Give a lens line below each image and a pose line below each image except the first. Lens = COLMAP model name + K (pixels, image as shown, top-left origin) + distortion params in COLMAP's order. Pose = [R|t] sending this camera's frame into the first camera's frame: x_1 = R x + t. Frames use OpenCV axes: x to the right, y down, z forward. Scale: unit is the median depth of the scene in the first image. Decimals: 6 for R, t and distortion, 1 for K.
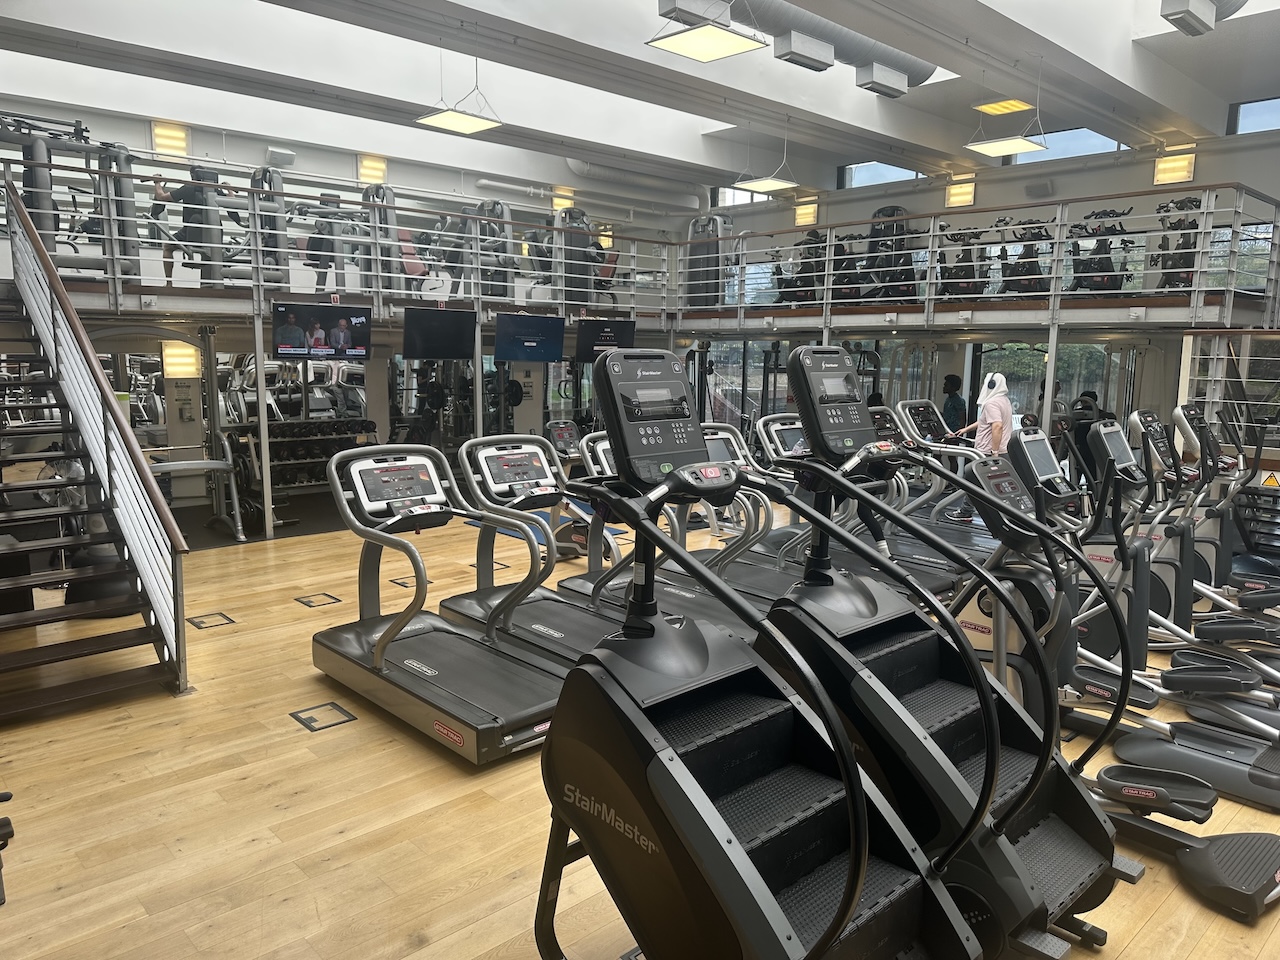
lens RADIAL K [[906.4, 0, 632.2], [0, 906.4, 481.1], [0, 0, 1]] dist [-0.001894, -0.002657]
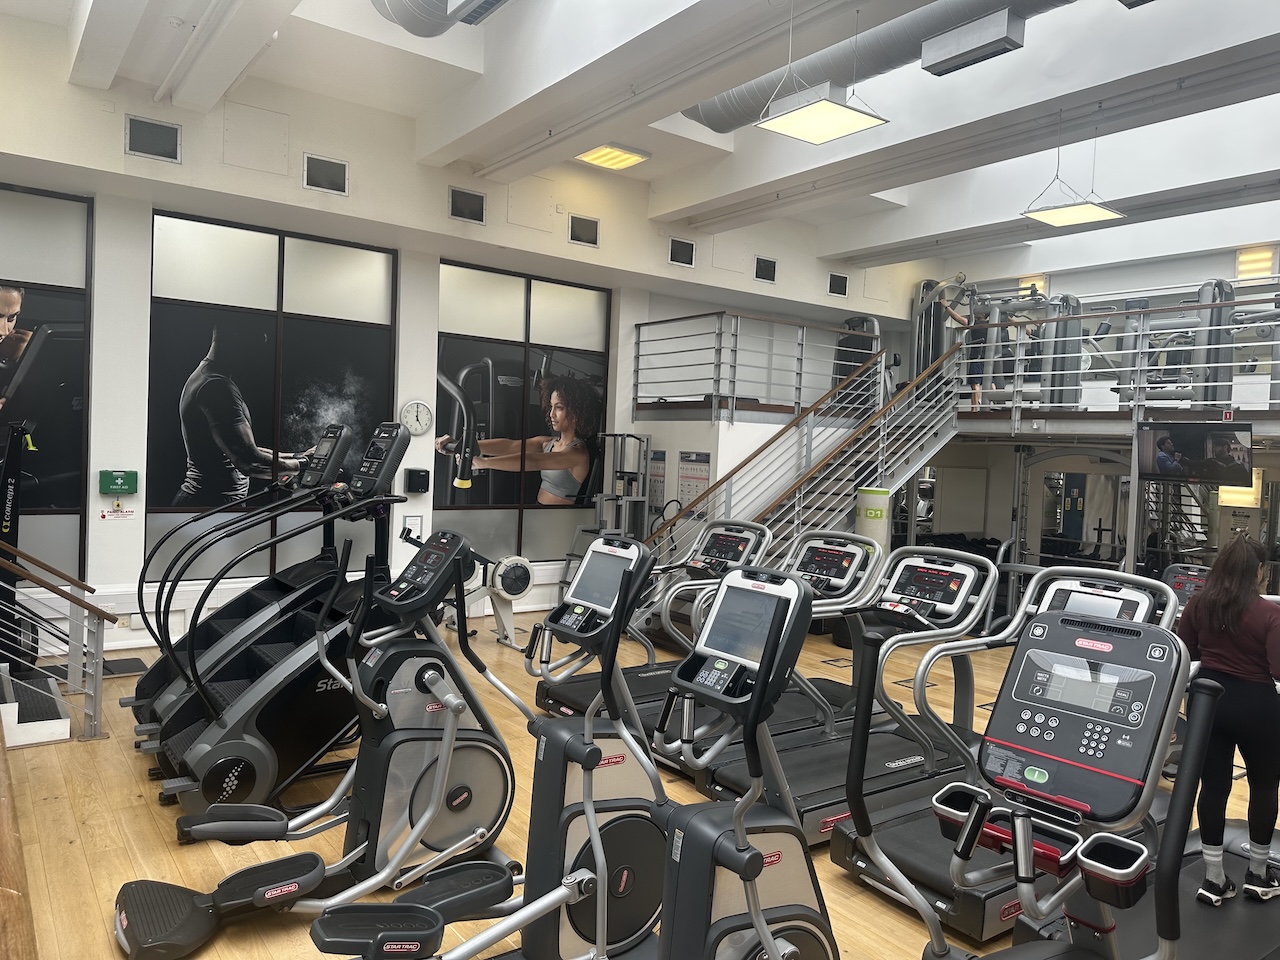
lens RADIAL K [[906.4, 0, 632.2], [0, 906.4, 481.1], [0, 0, 1]] dist [-0.001894, -0.002657]
pose [[-0.111394, 0.021745, -0.993538, 0.694095], [-0.191287, 0.980596, 0.042909, -0.079495], [0.975193, 0.194831, -0.105073, 0.642241]]
